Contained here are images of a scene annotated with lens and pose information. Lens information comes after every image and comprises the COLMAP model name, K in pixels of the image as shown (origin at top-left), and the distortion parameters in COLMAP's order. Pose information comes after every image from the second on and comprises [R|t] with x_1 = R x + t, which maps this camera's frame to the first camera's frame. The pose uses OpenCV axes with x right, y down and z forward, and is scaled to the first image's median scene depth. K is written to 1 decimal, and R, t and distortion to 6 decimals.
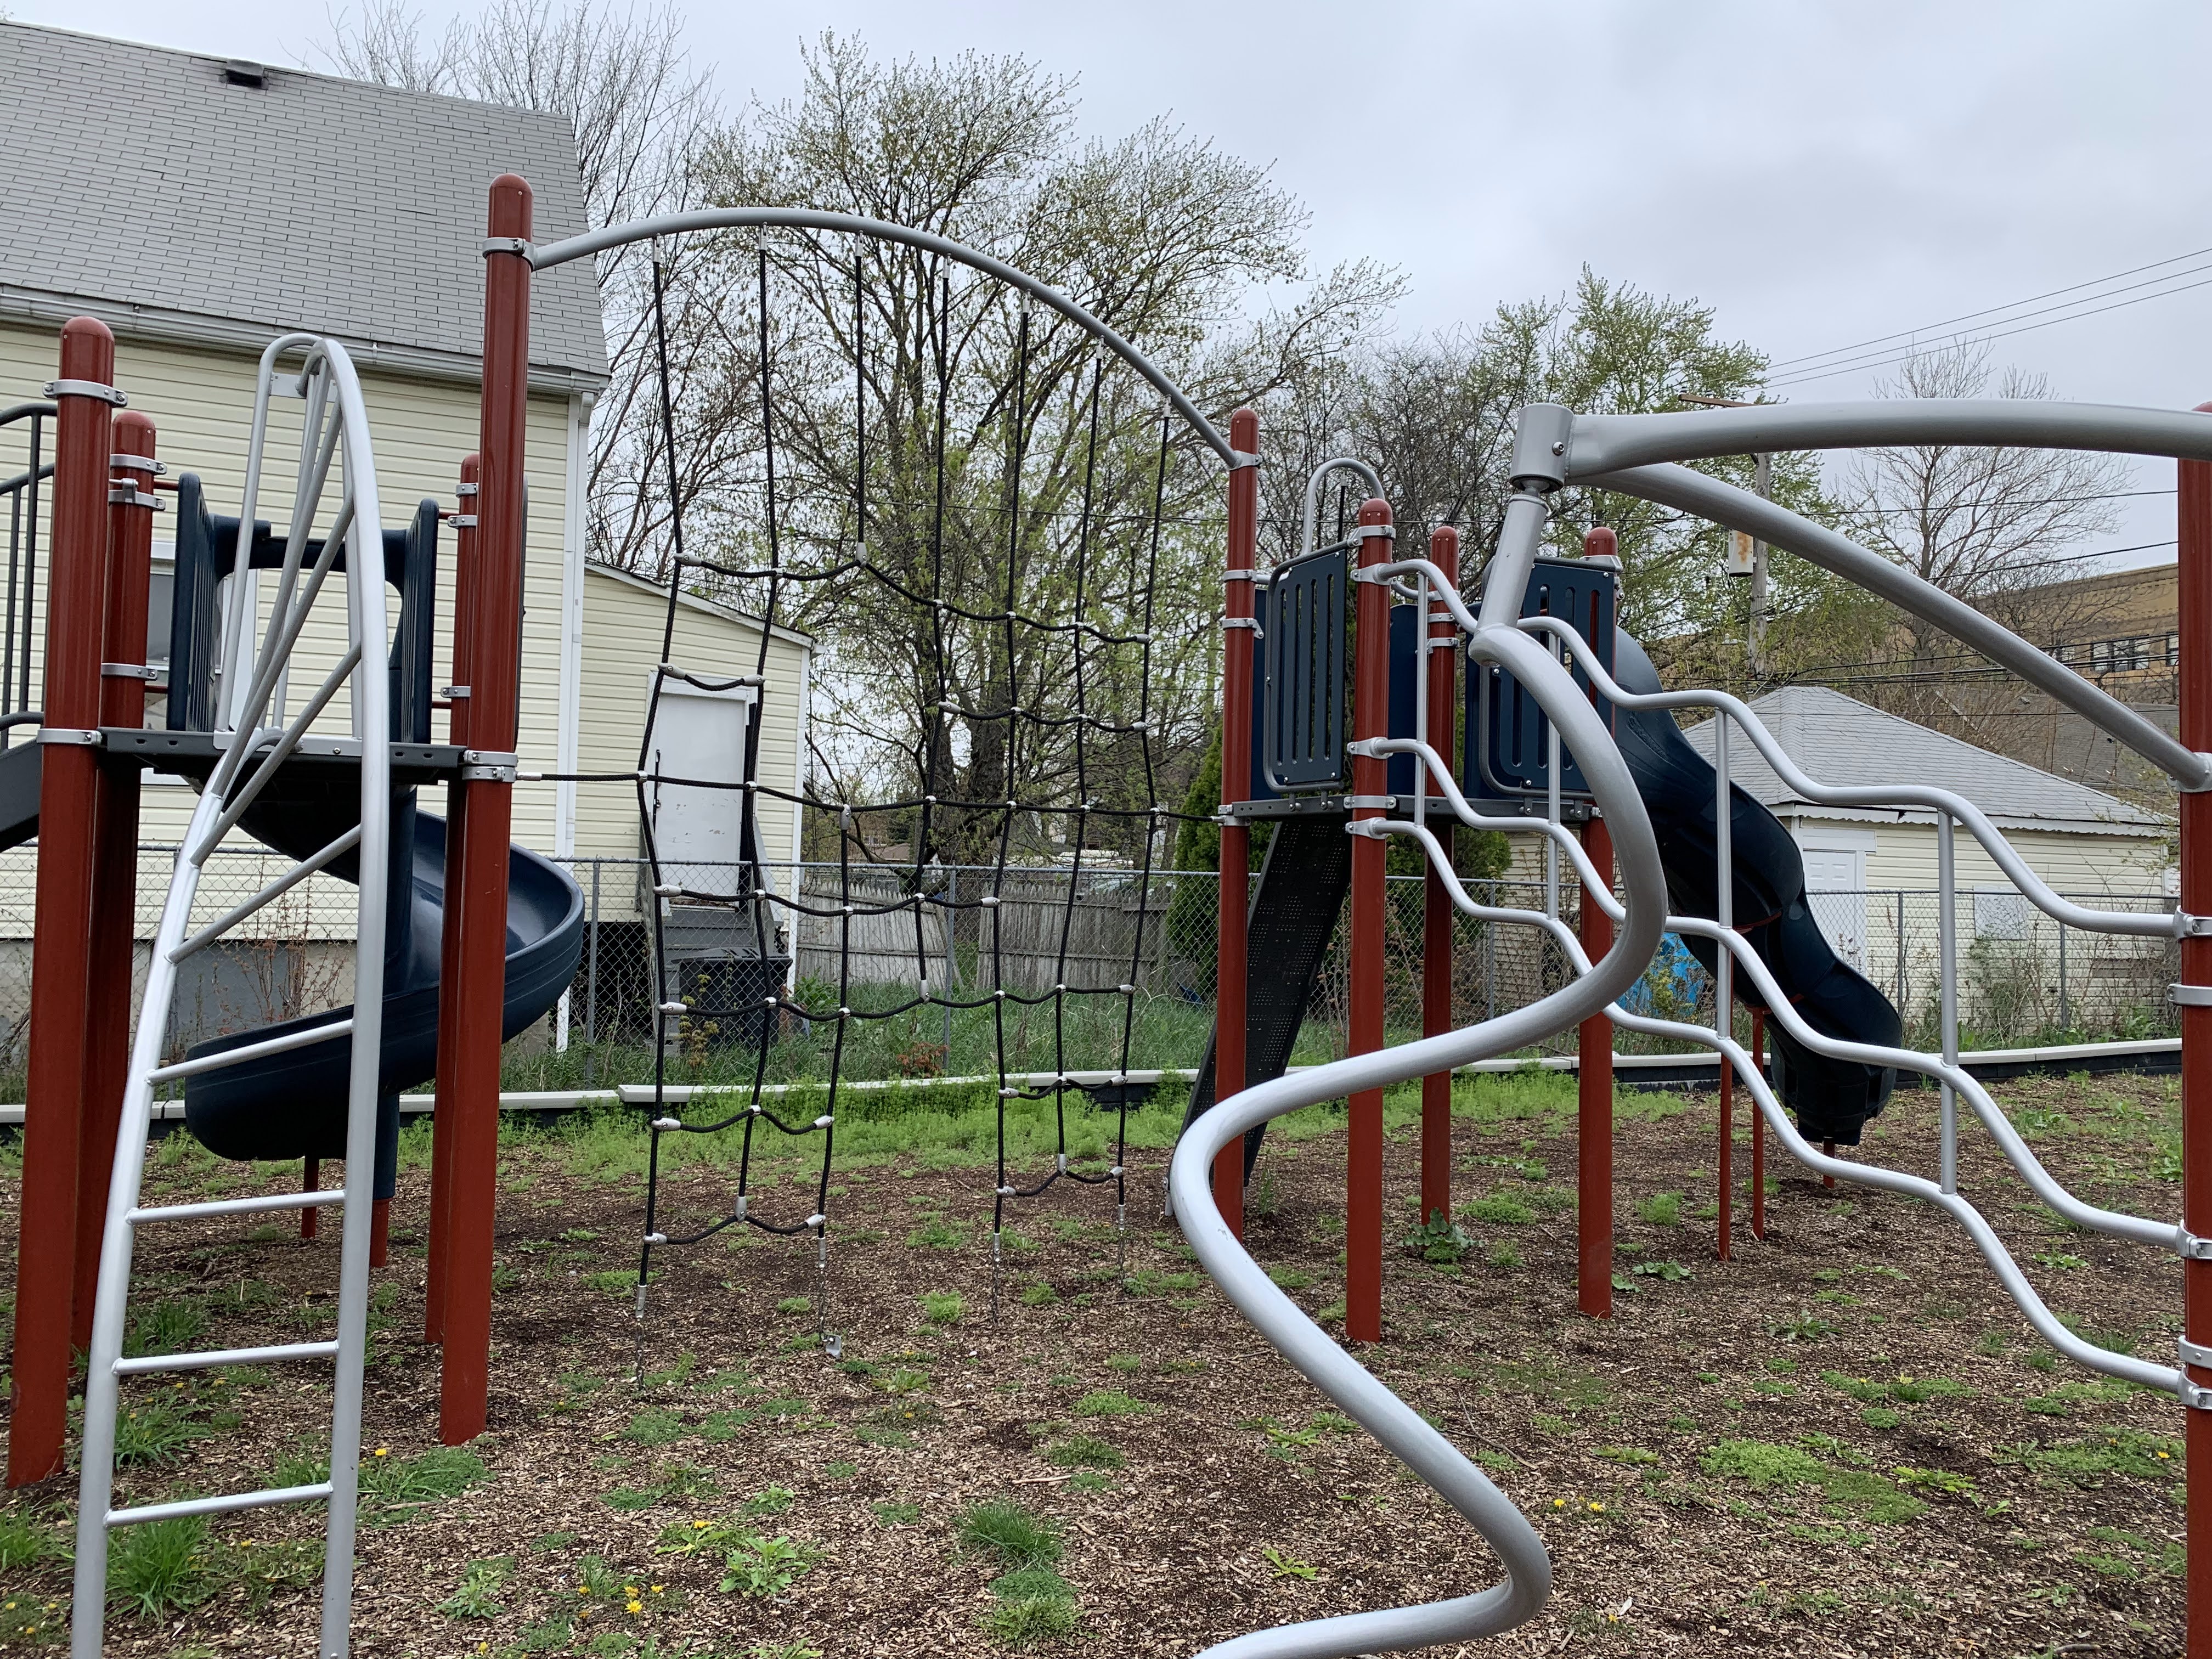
lens RADIAL K [[1683.9, 0, 1113.9], [0, 1683.9, 825.7], [0, 0, 1]] dist [0.025005, -0.020003]
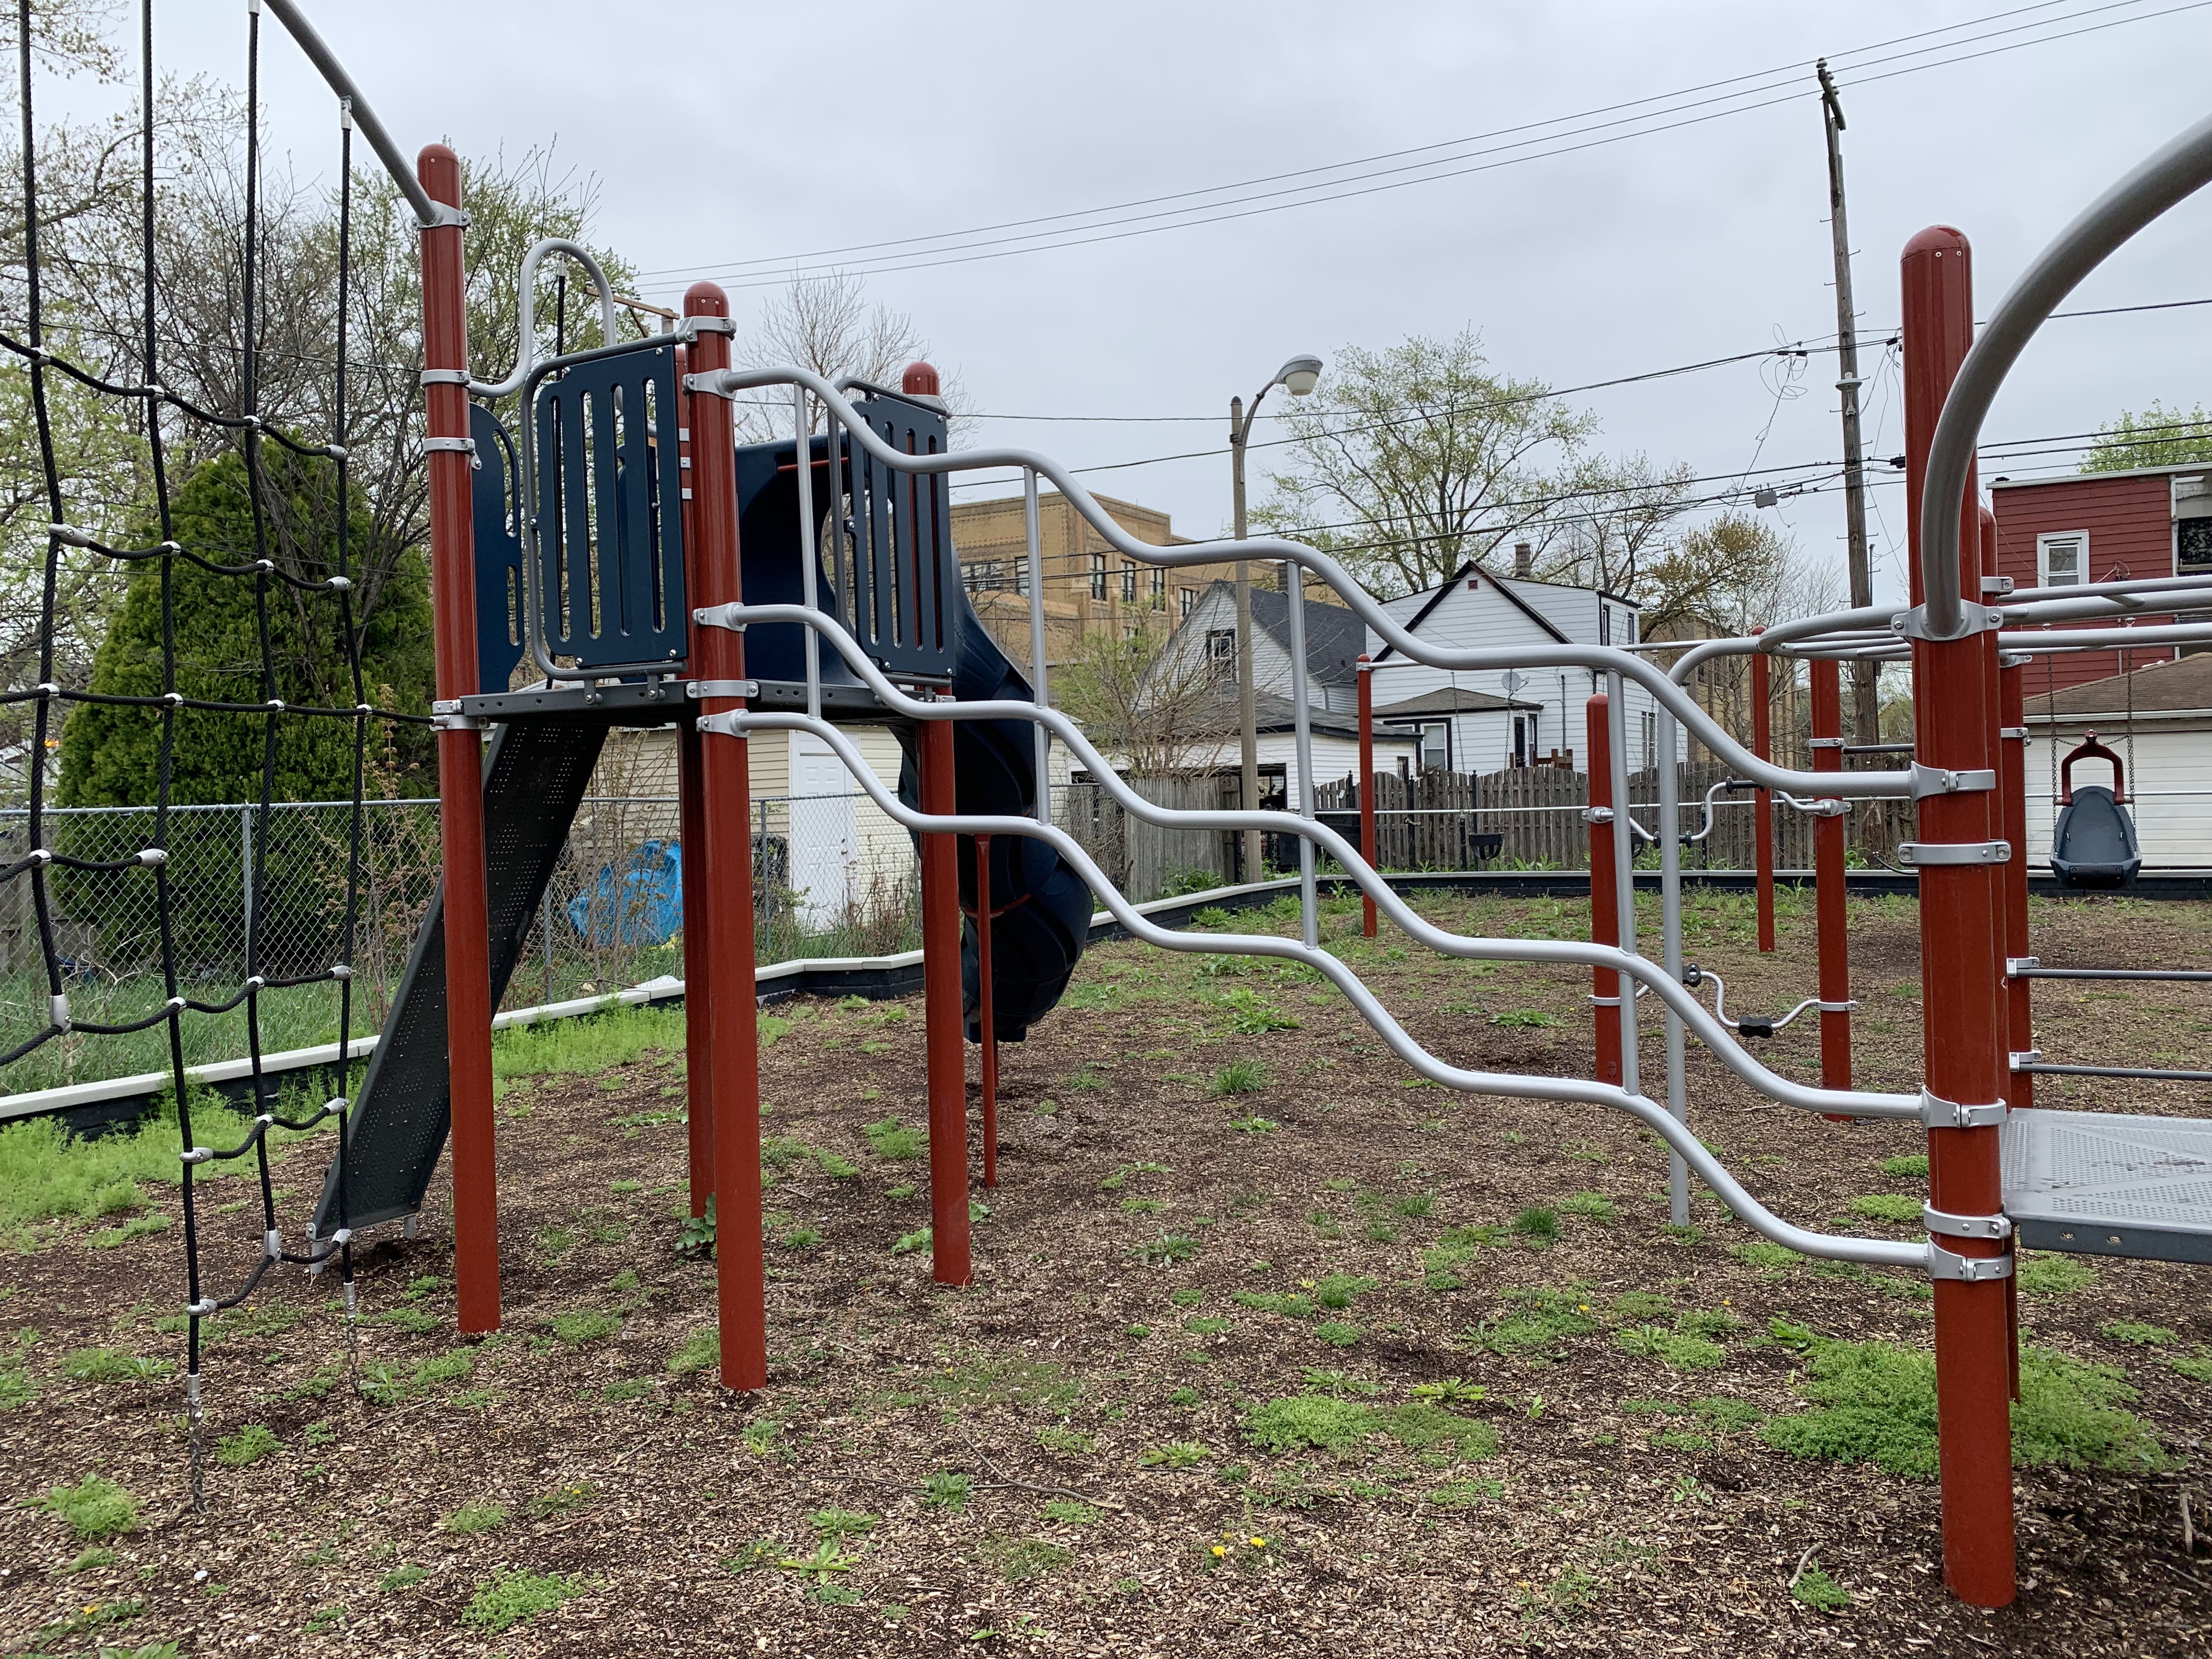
lens RADIAL K [[1683.9, 0, 1088.5], [0, 1683.9, 830.2], [0, 0, 1]] dist [0.025005, -0.020003]
pose [[0.797332, -0.060866, 0.600464, -0.214844], [0.029757, 0.997656, 0.061613, 0.009159], [-0.602807, -0.031258, 0.797275, 0.363733]]
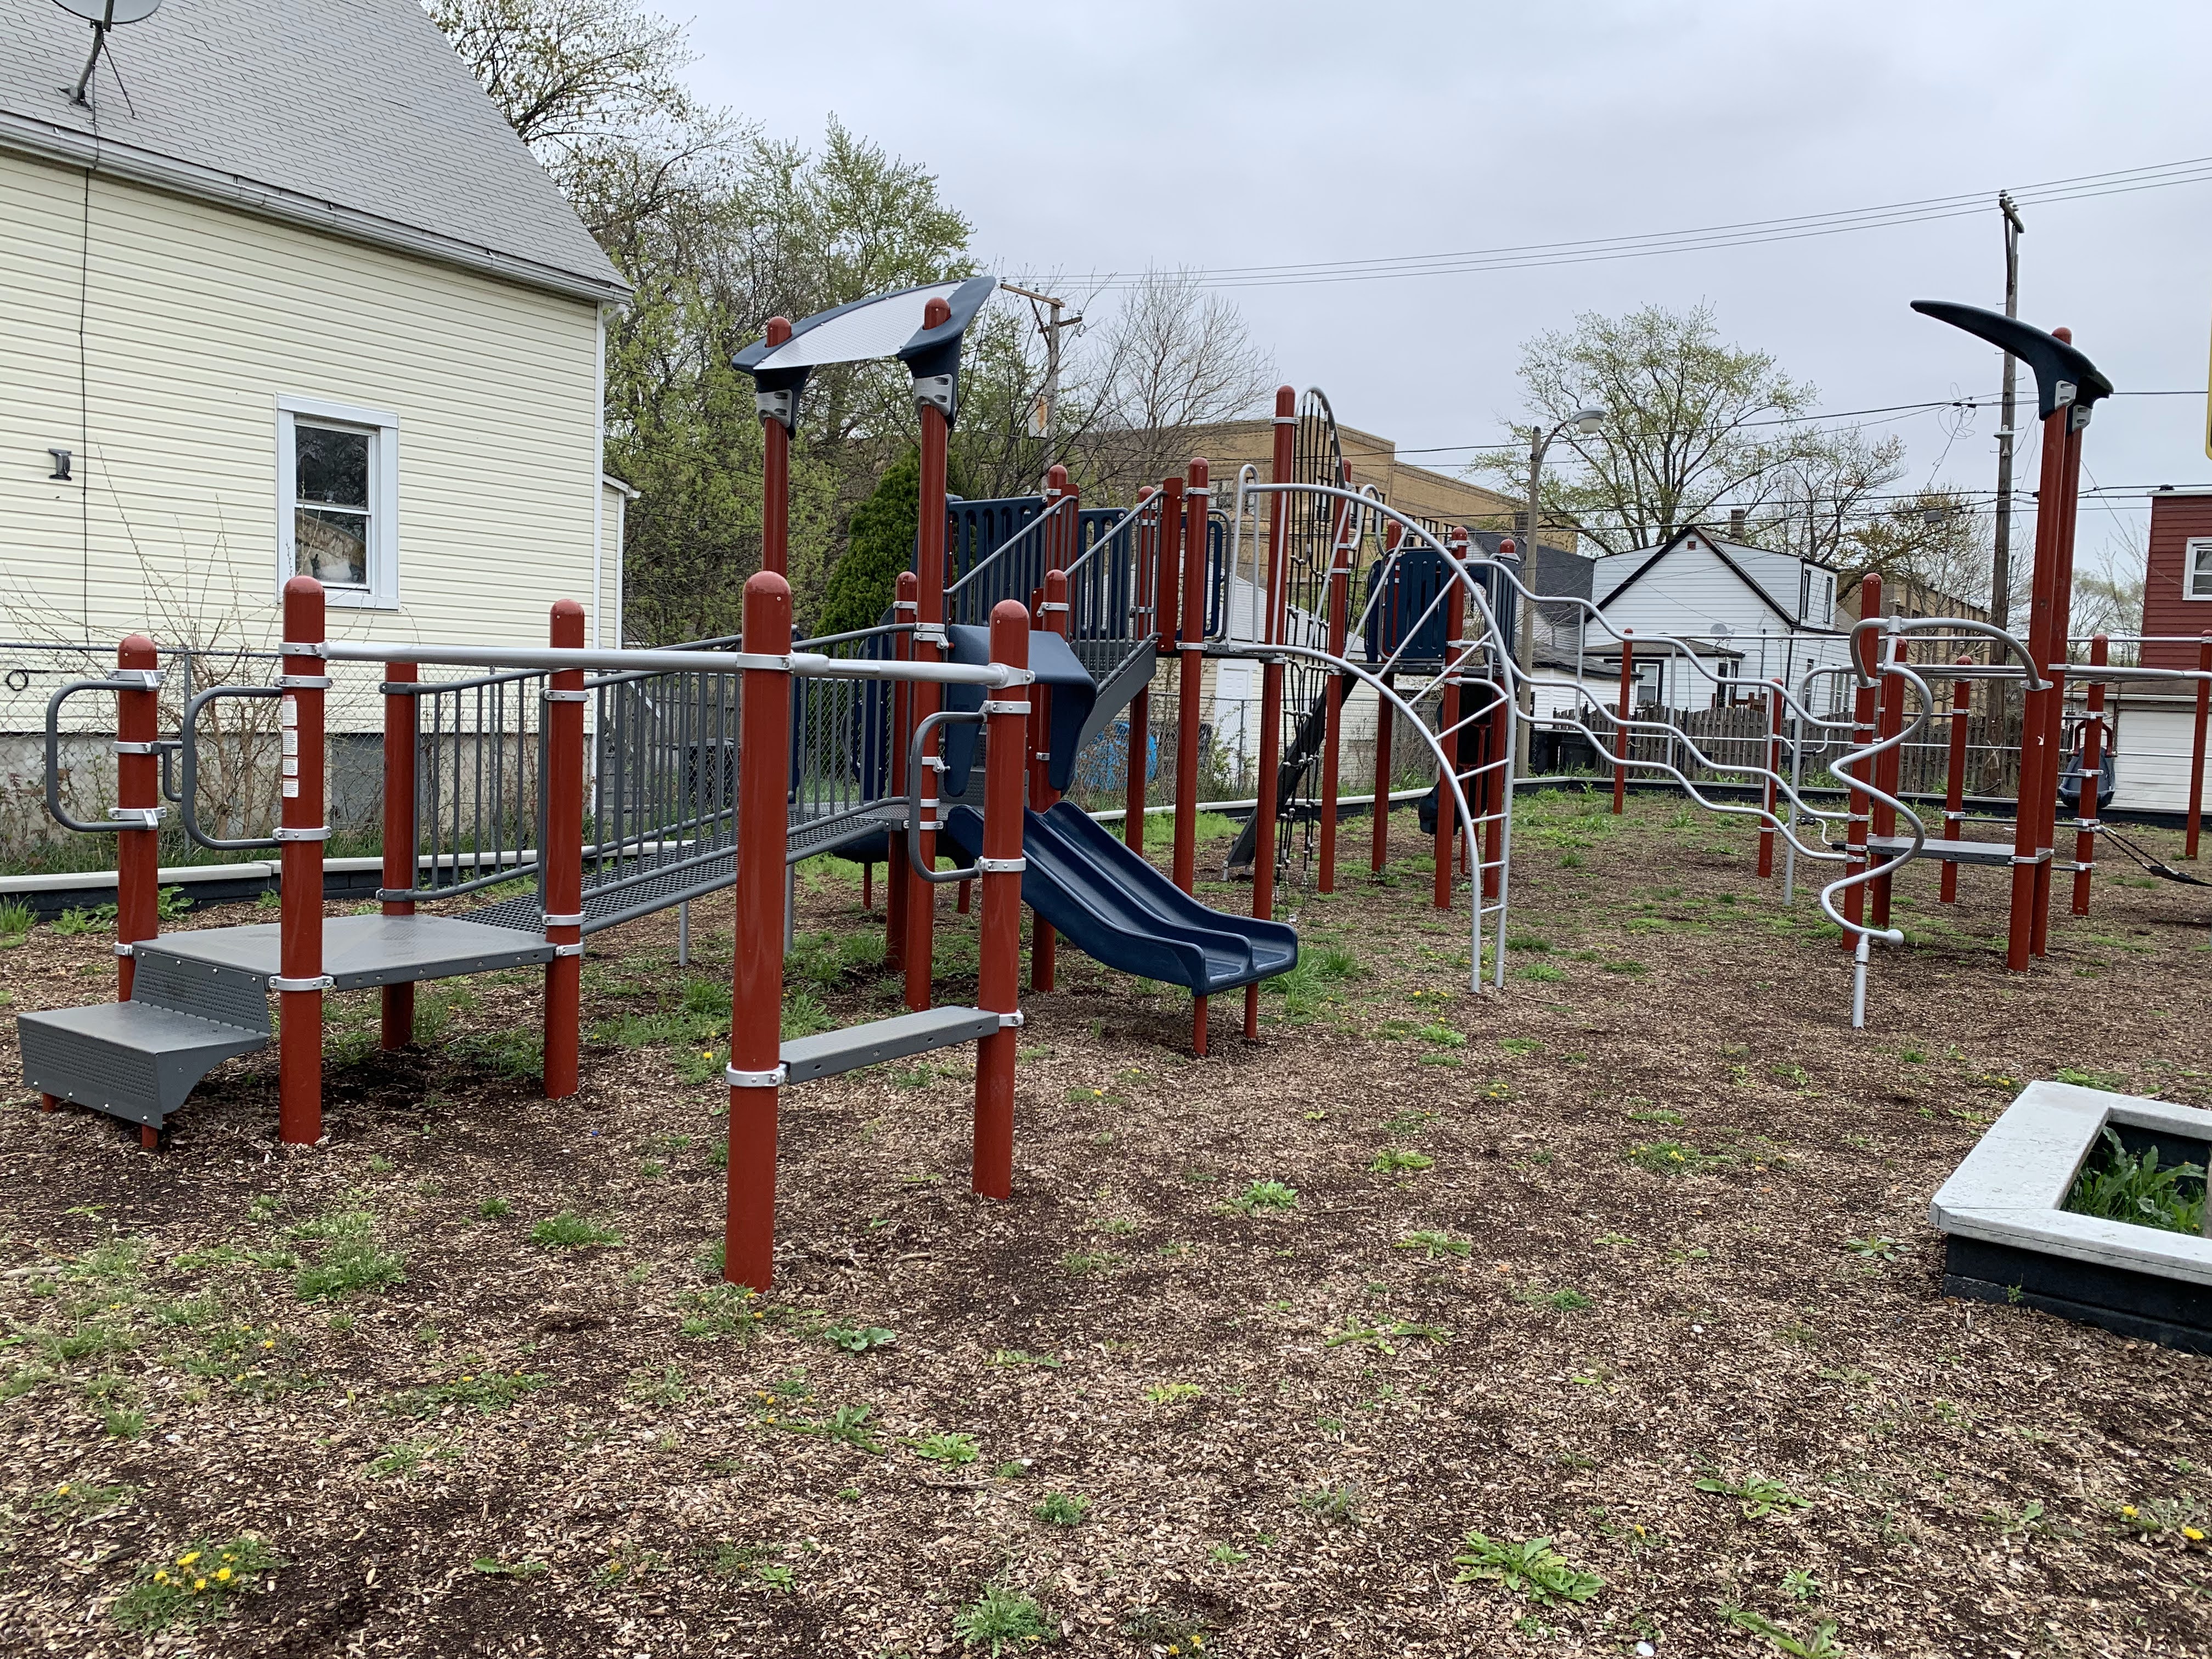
lens RADIAL K [[1683.9, 0, 1097.6], [0, 1683.9, 806.5], [0, 0, 1]] dist [0.025005, -0.020003]
pose [[0.853537, -0.027404, 0.520312, -1.700793], [-0.032930, 0.993782, 0.106360, -0.065527], [-0.519991, -0.107916, 0.847327, -0.770261]]
